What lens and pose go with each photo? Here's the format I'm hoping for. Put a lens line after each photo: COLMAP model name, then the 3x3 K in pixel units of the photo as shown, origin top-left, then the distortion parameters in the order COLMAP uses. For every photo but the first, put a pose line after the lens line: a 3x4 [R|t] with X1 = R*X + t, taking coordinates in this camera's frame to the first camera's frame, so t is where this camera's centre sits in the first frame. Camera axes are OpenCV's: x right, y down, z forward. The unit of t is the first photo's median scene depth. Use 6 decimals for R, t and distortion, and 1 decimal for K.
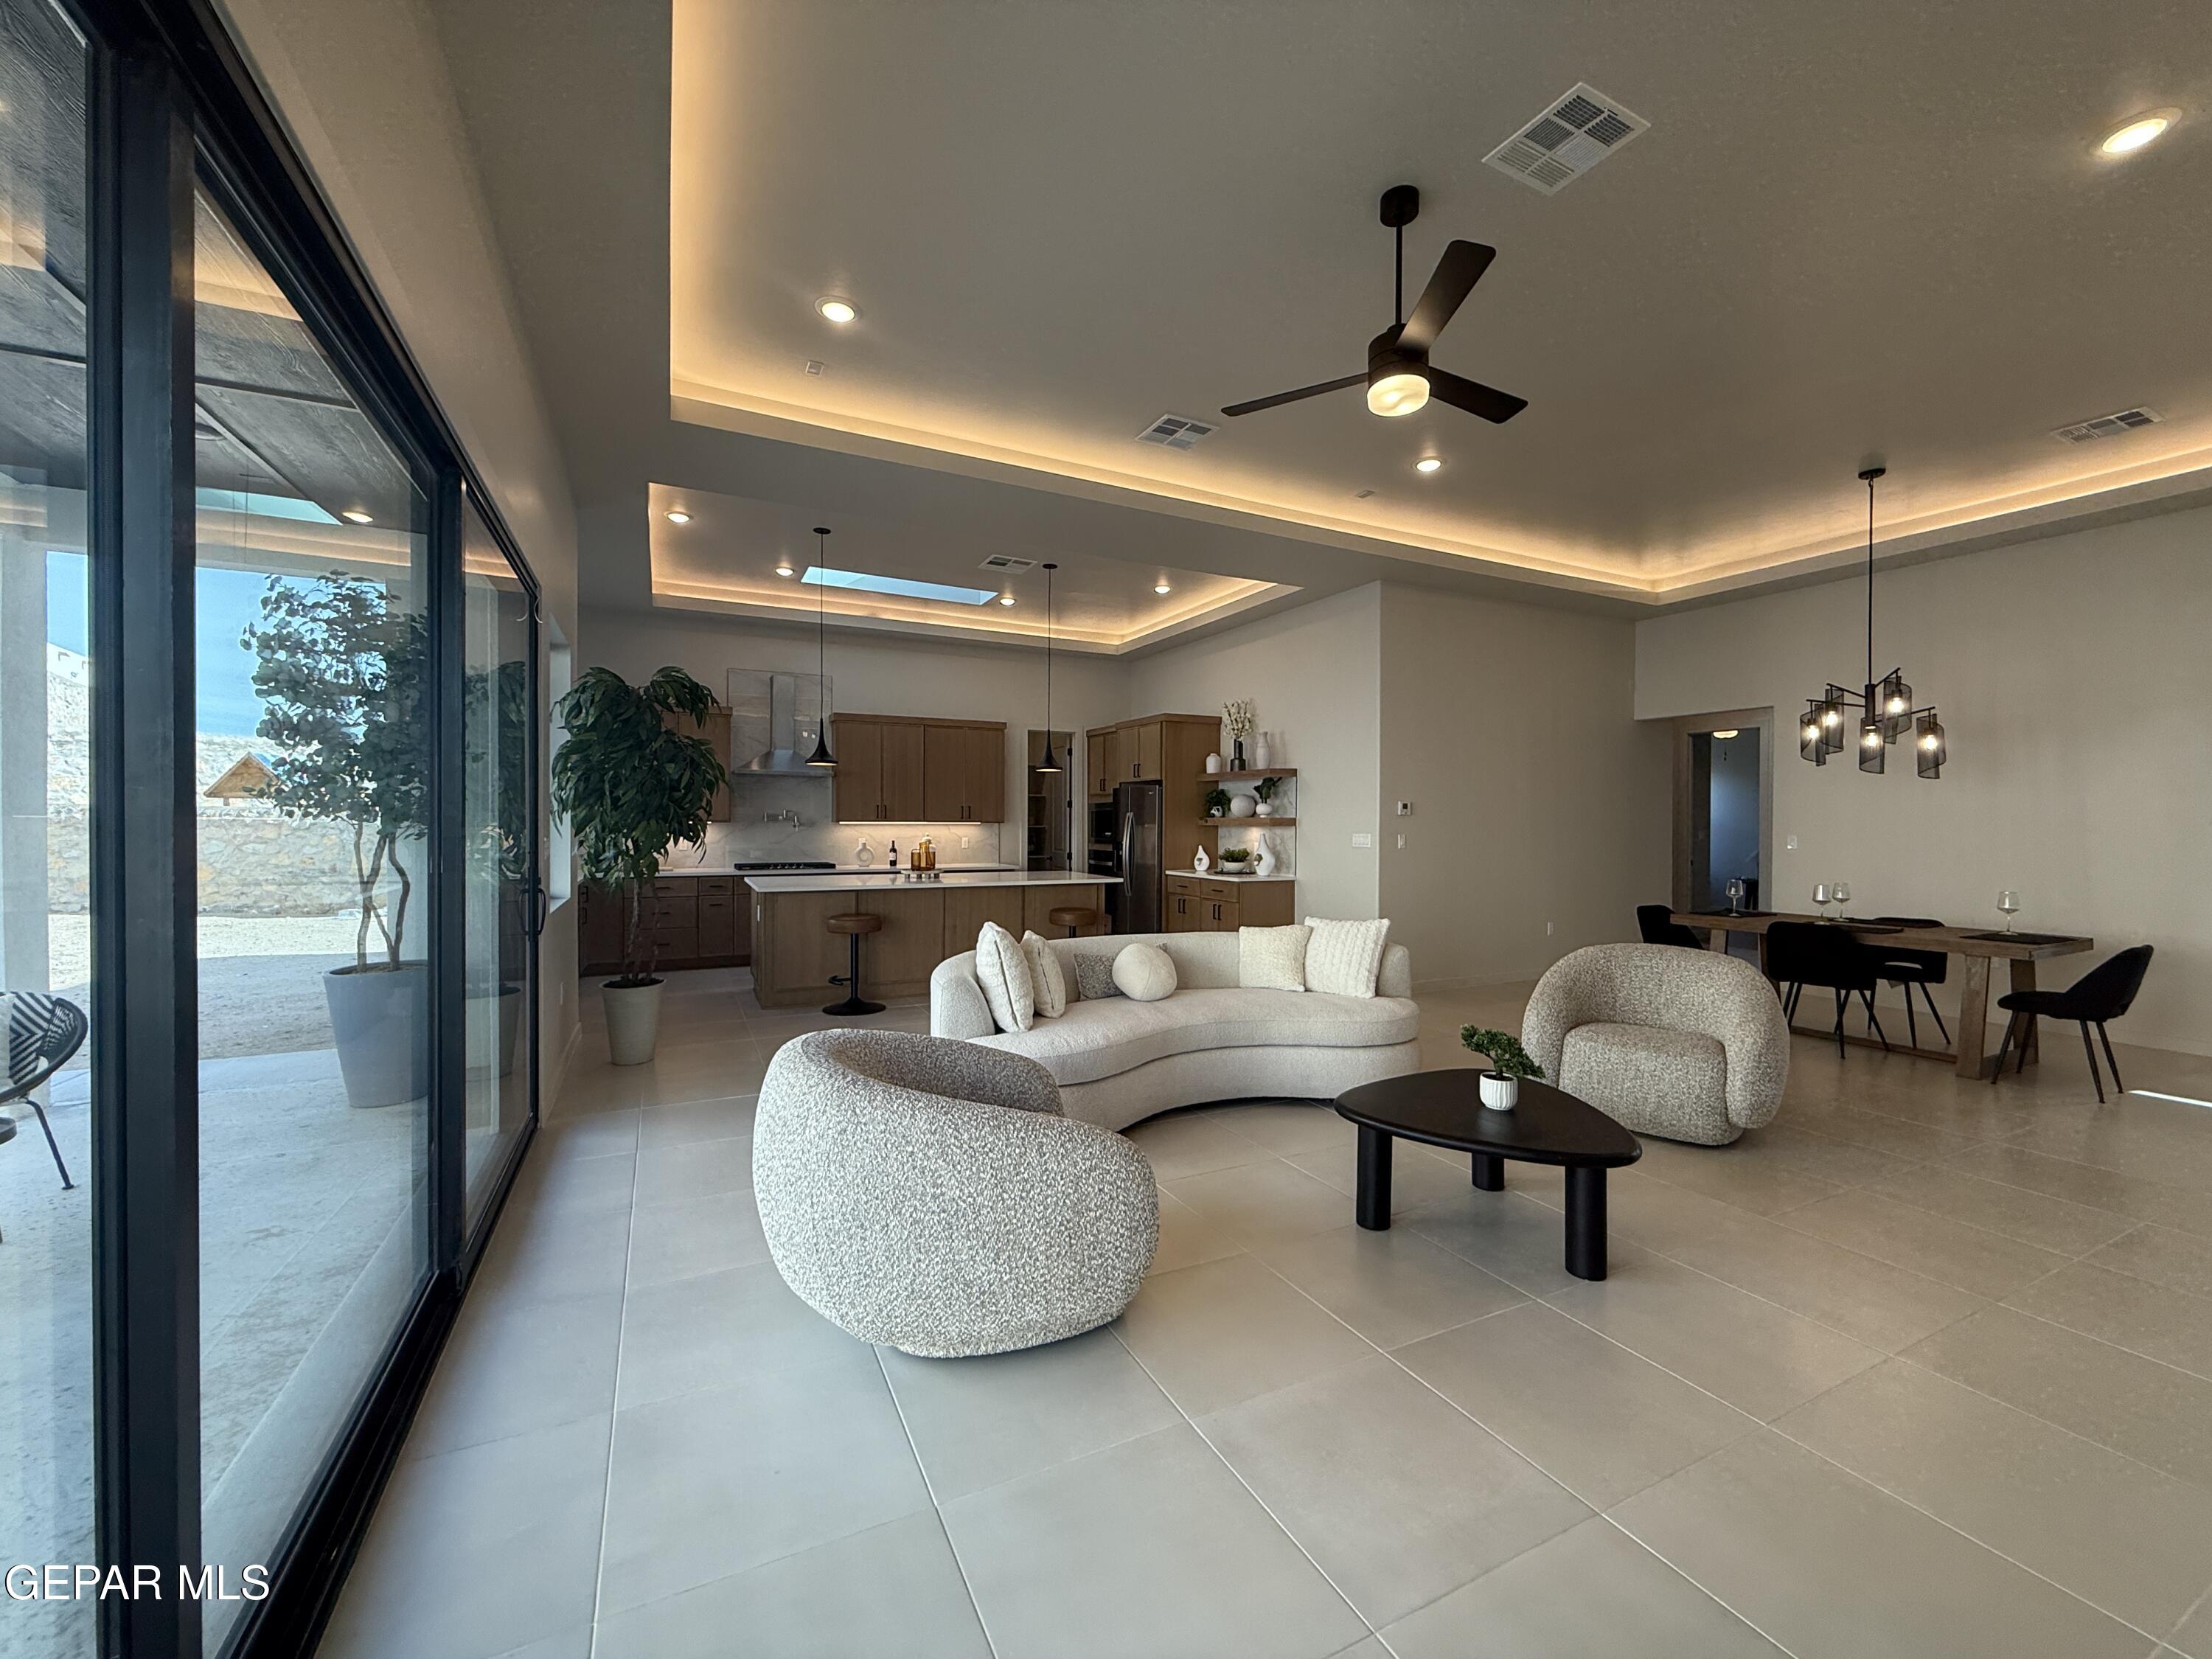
lens RADIAL K [[880.1, 0, 1090.7], [0, 880.1, 832.4], [0, 0, 1]] dist [0.000668, -0.000080]
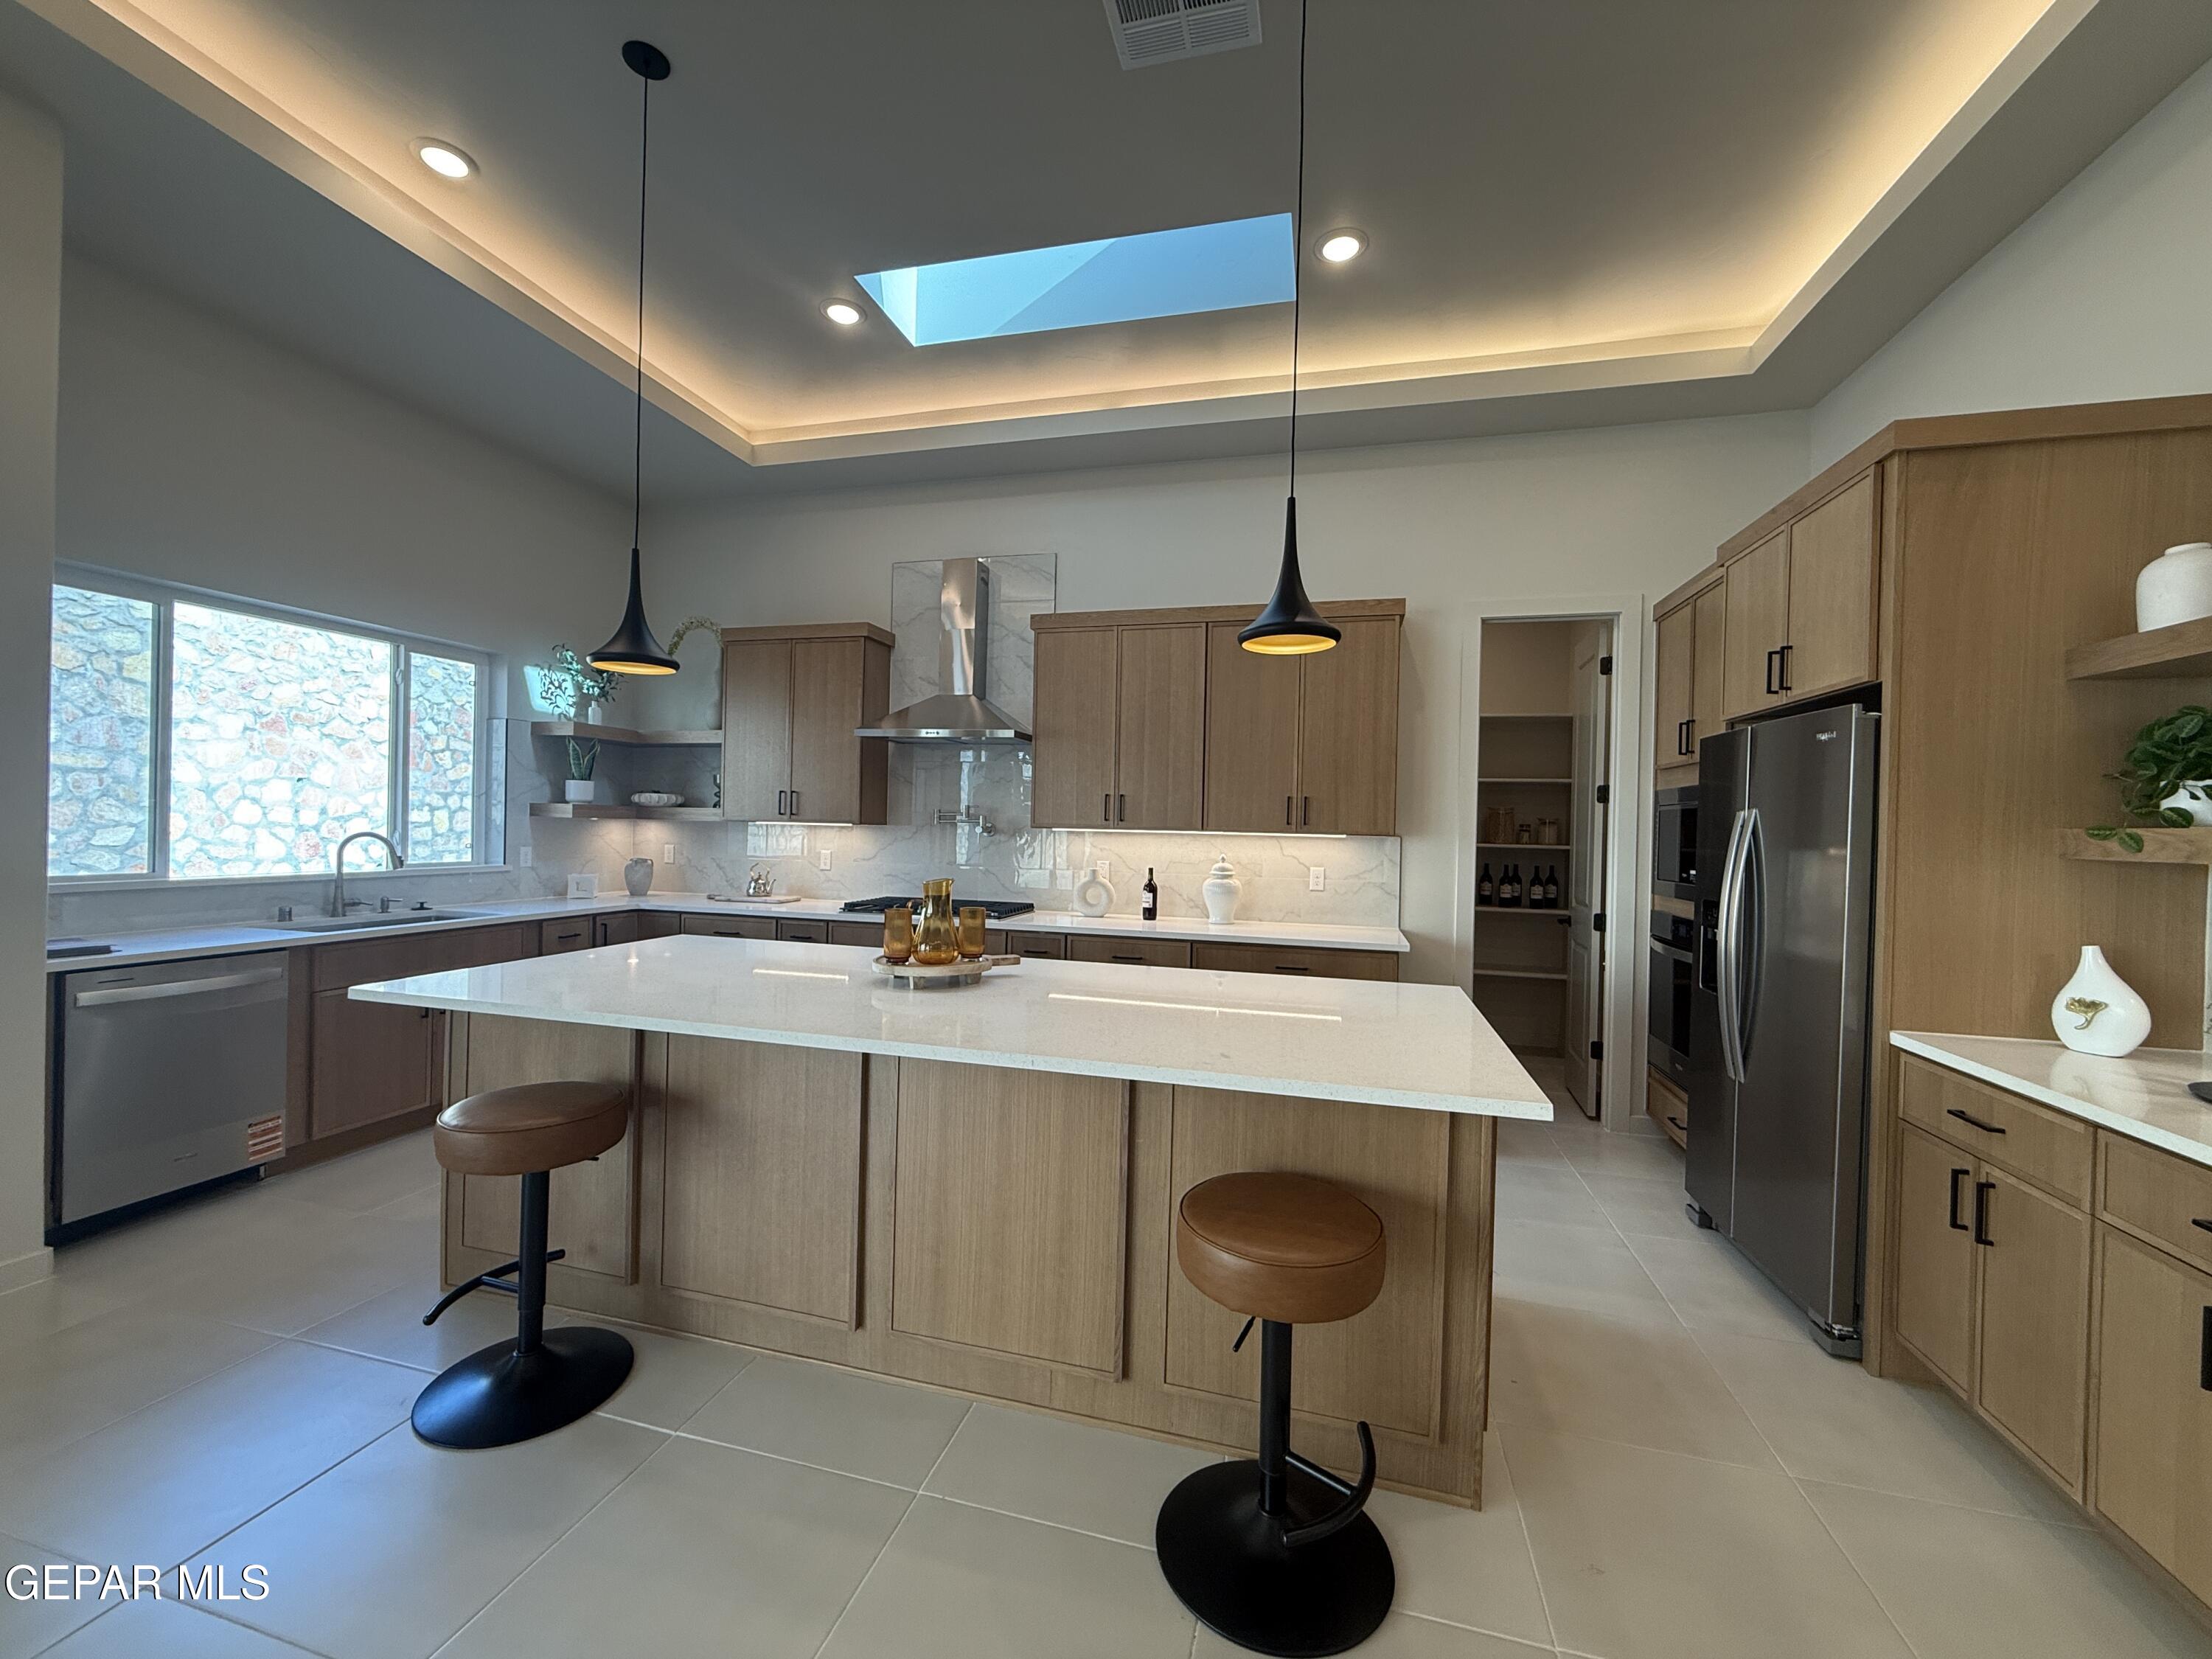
lens RADIAL K [[880.7, 0, 1101.6], [0, 880.7, 828.7], [0, 0, 1]] dist [0.000819, 0.000076]
pose [[0.761084, 0.013289, -0.648517, 0.074933], [-0.024193, 0.999676, -0.007907, -0.007986], [0.648202, 0.021707, 0.761159, 0.641850]]
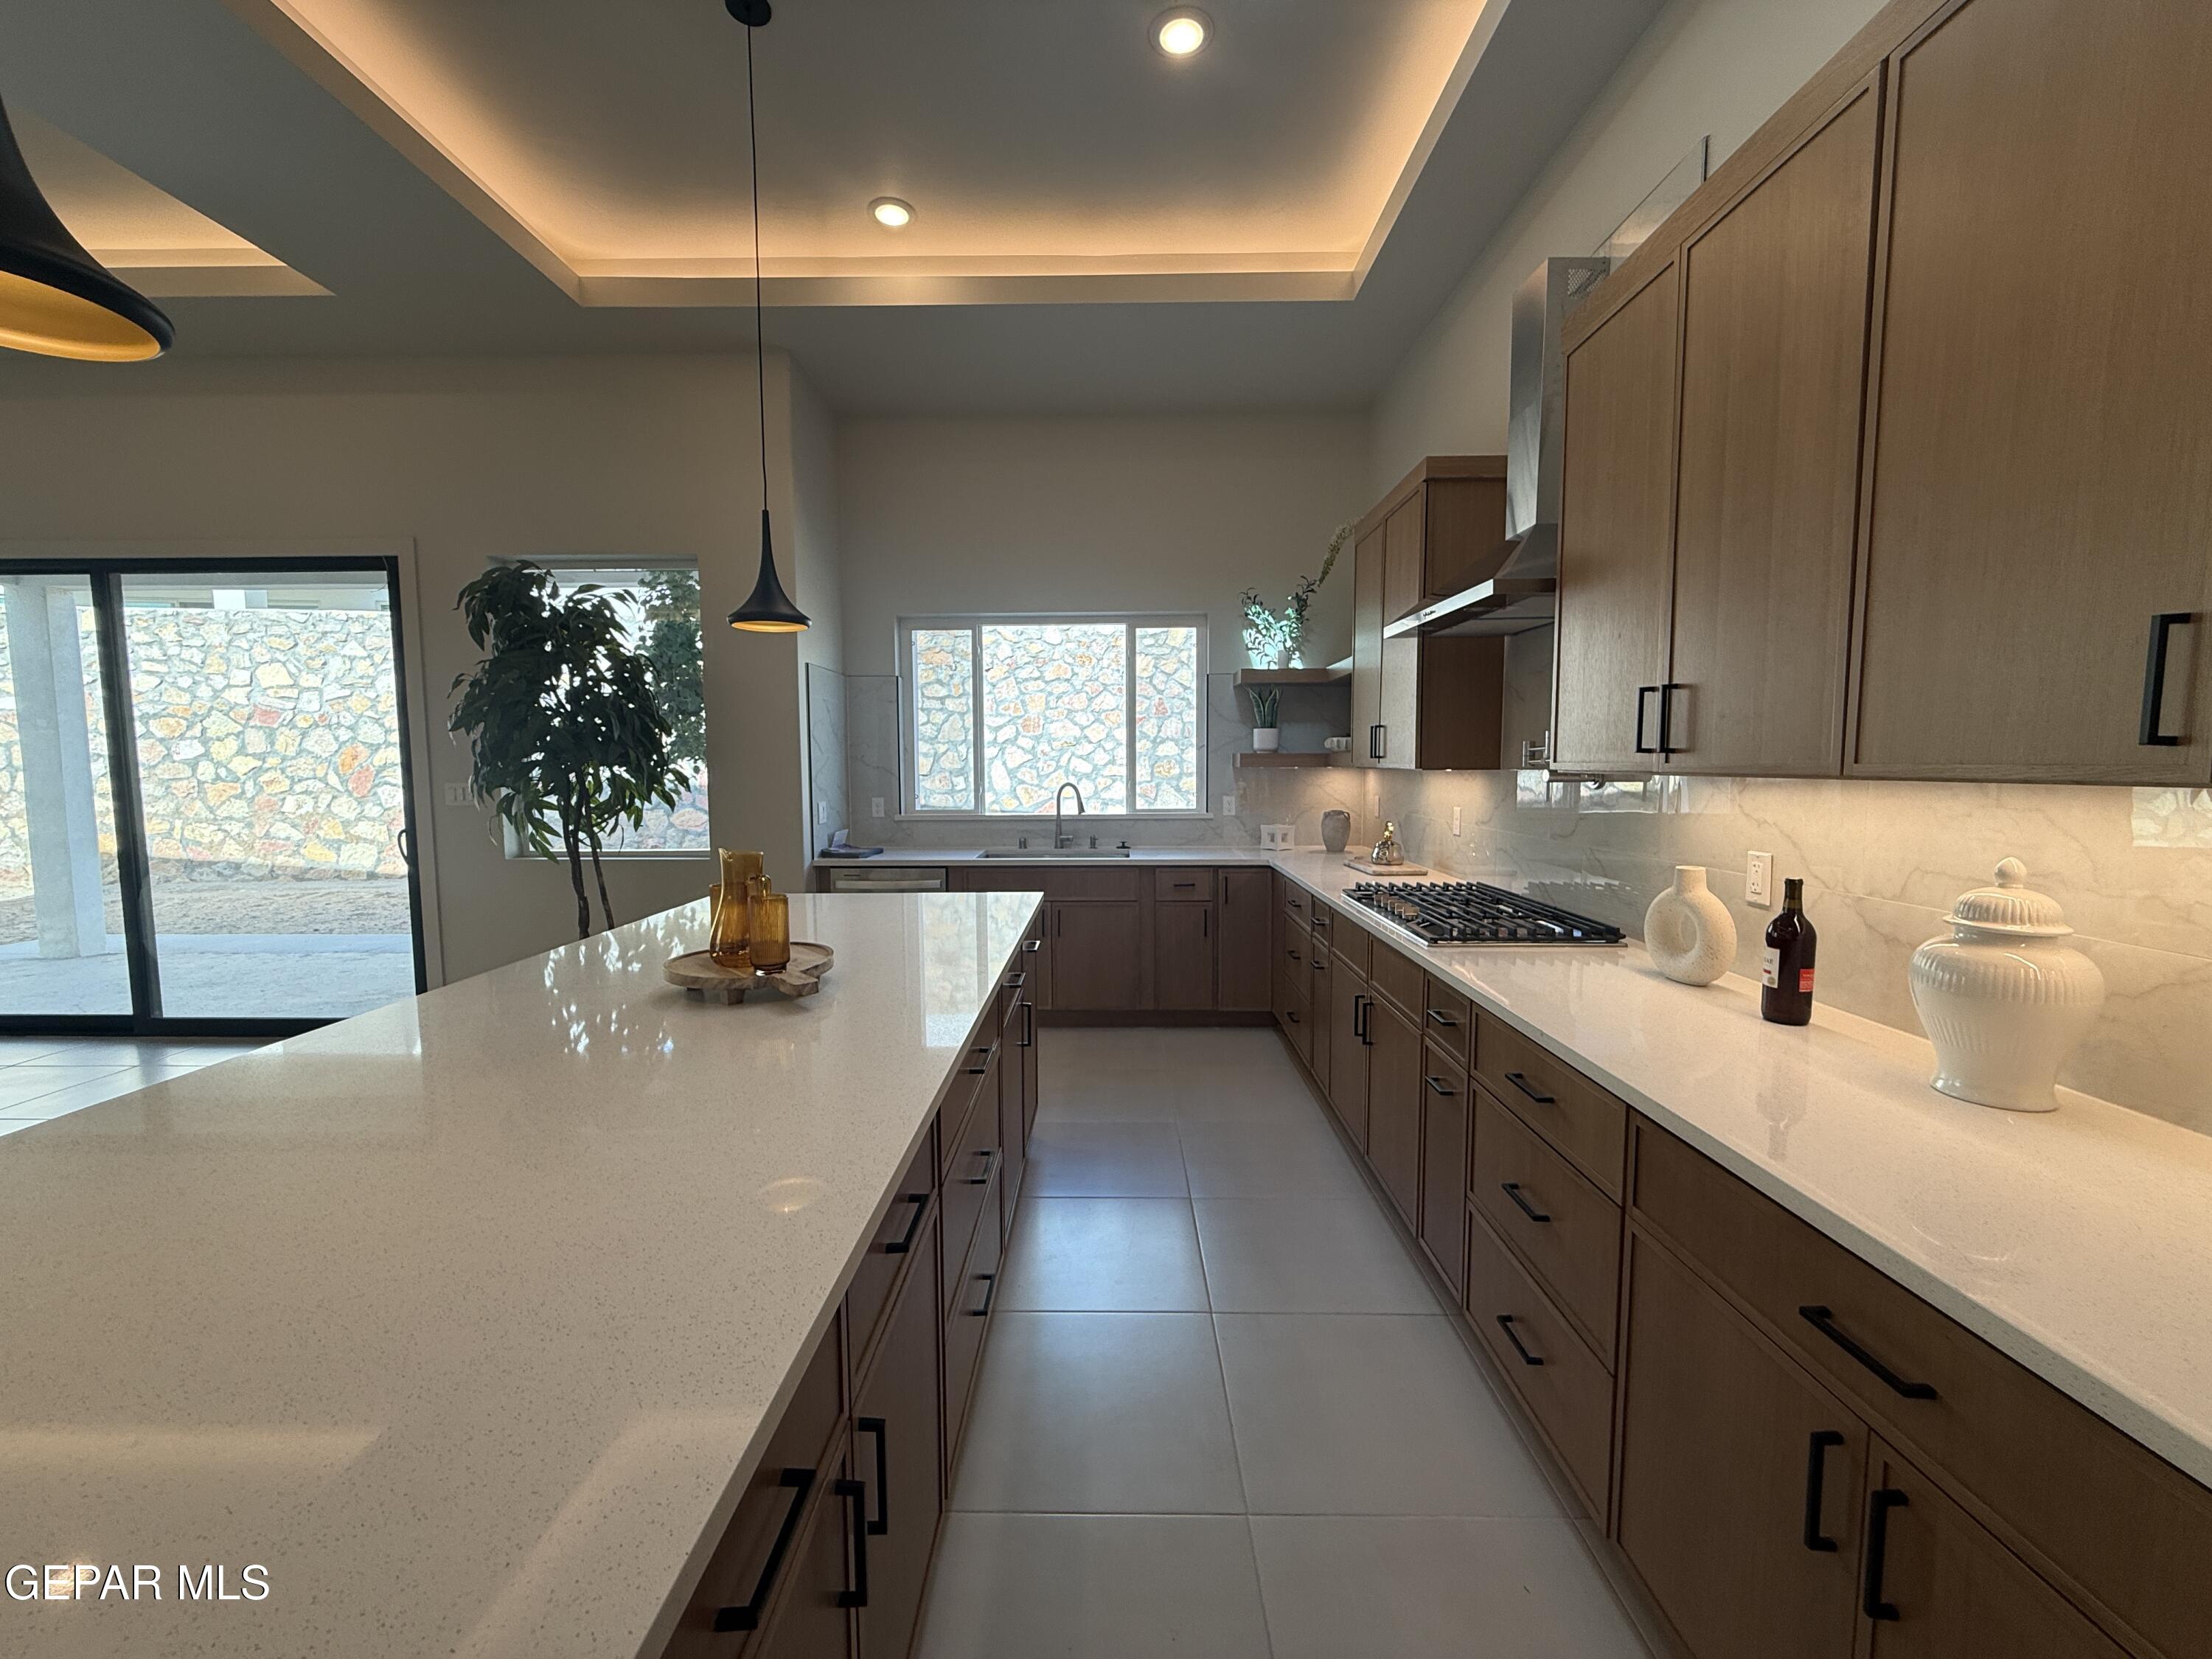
lens RADIAL K [[880.1, 0, 1090.7], [0, 880.1, 832.4], [0, 0, 1]] dist [0.000668, -0.000080]
pose [[-0.447758, 0.068953, -0.891492, -0.002431], [-0.005330, 0.996799, 0.079775, -0.013977], [0.894139, 0.040472, -0.445957, 1.001045]]
